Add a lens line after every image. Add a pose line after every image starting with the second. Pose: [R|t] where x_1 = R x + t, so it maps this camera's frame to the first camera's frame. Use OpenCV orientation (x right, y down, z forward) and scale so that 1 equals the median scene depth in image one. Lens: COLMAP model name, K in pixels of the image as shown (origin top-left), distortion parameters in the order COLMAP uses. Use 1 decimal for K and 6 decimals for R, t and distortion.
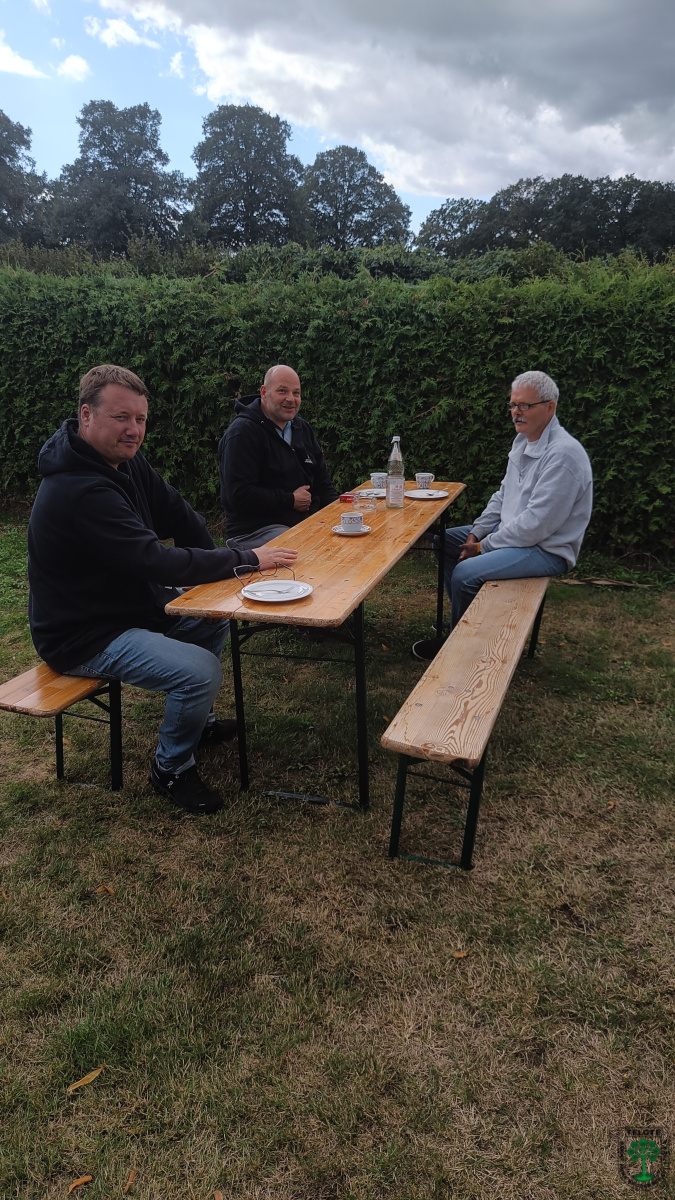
lens RADIAL K [[841.3, 0, 338.0], [0, 841.3, 600.5], [0, 0, 1]] dist [0.006882, -0.014343]
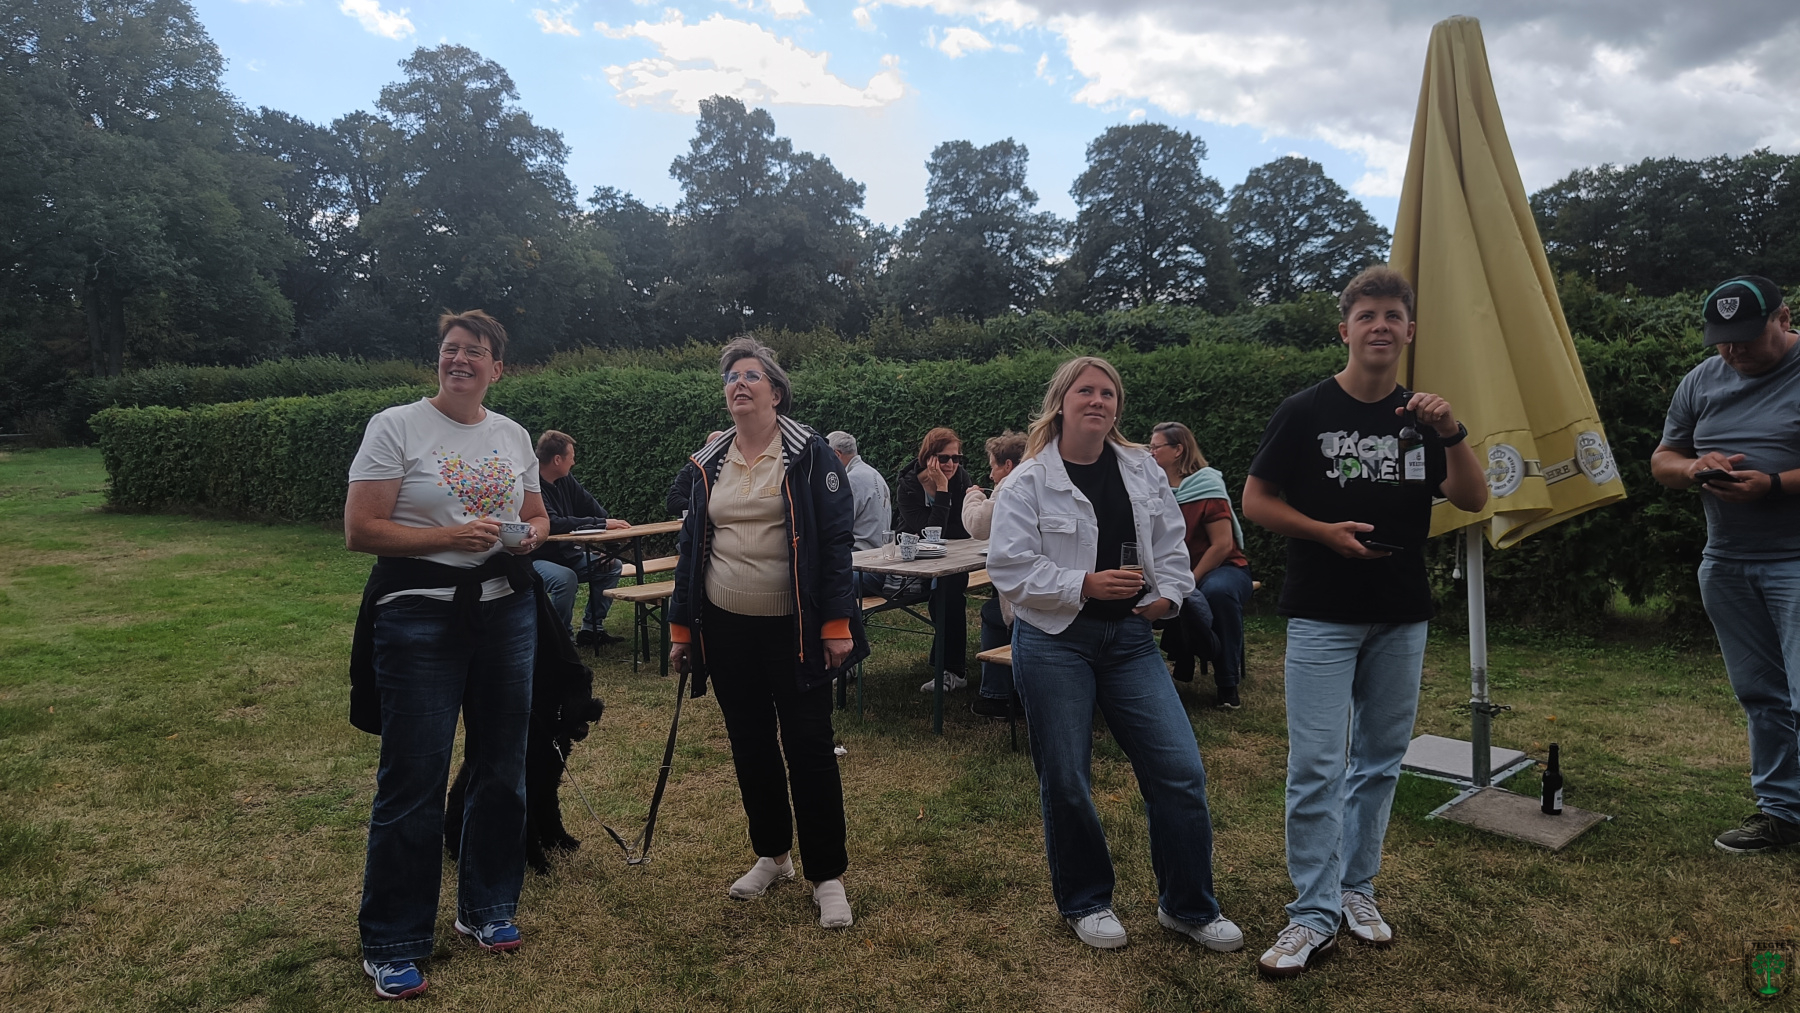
lens RADIAL K [[1261.9, 0, 892.3], [0, 1261.9, 523.9], [0, 0, 1]] dist [0.006882, -0.014343]
pose [[0.943806, -0.009345, -0.330368, 0.054926], [-0.062834, 0.976296, -0.207121, 0.018660], [0.324472, 0.216240, 0.920846, -0.053066]]
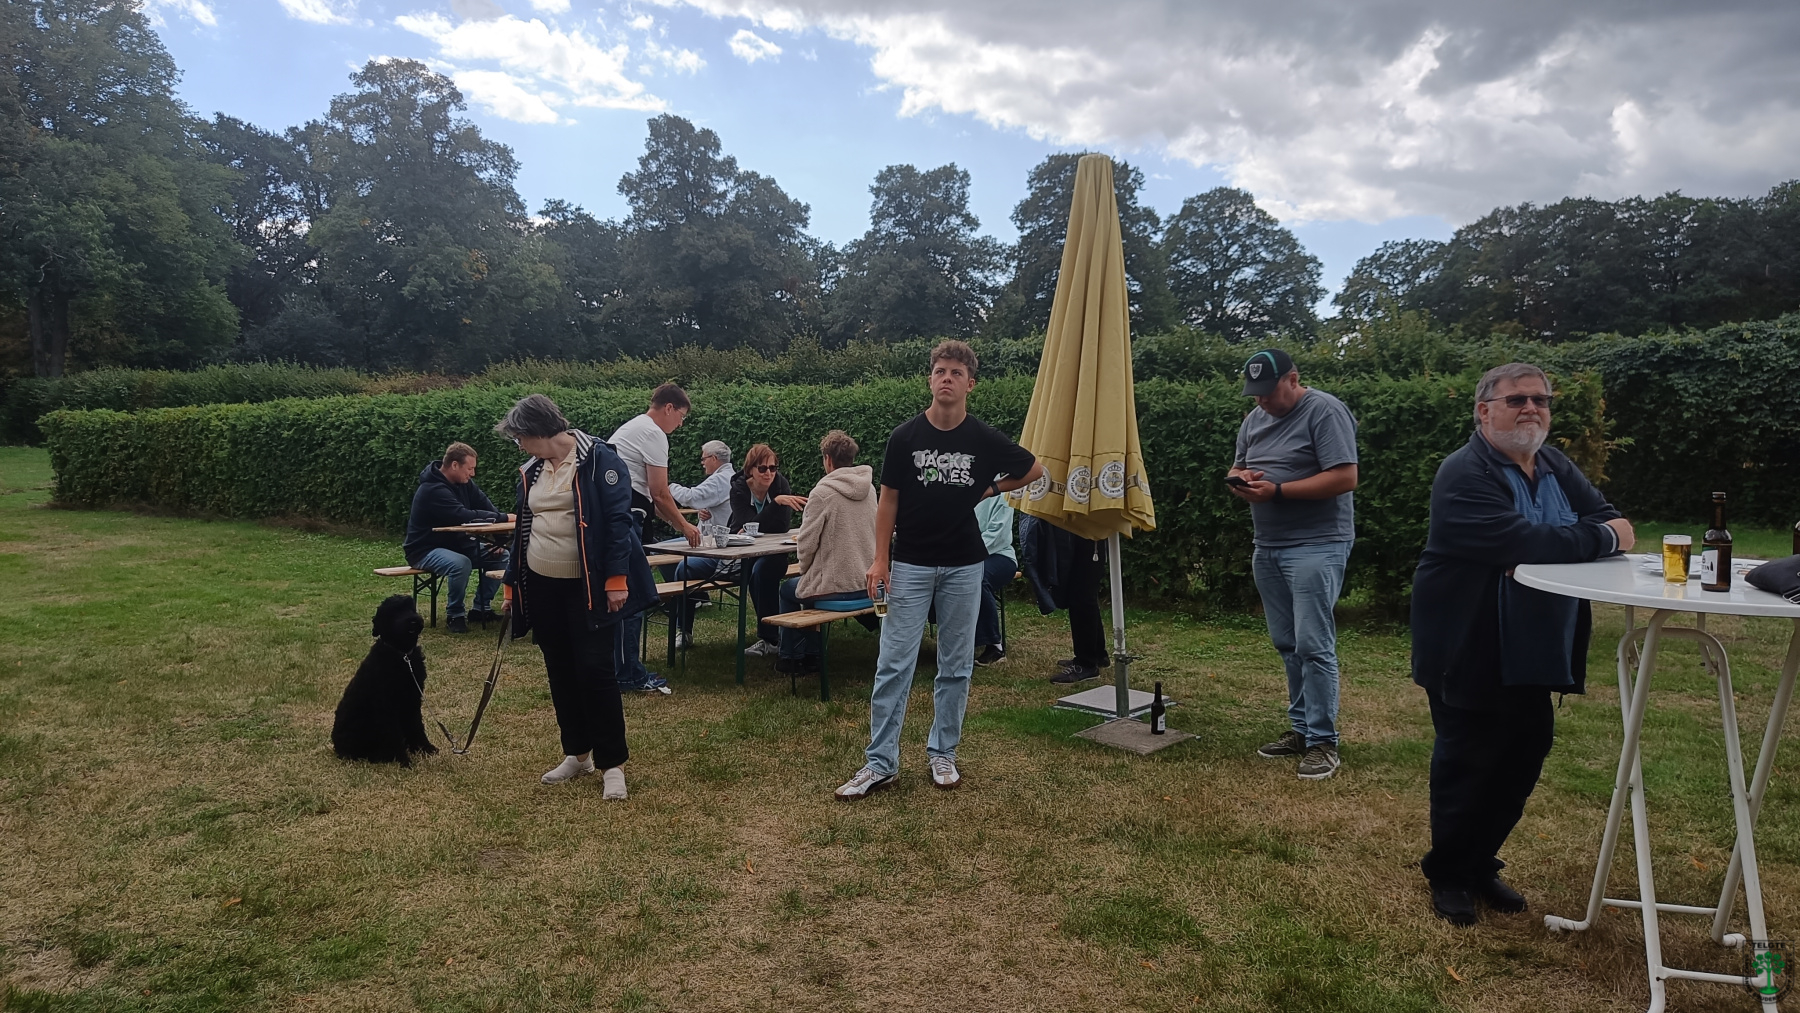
lens RADIAL K [[1261.9, 0, 890.9], [0, 1261.9, 507.0], [0, 0, 1]] dist [0.006882, -0.014343]
pose [[0.955434, -0.001923, -0.295198, 0.072672], [-0.070402, 0.969642, -0.234177, 0.023978], [0.286686, 0.244523, 0.926293, -0.069592]]
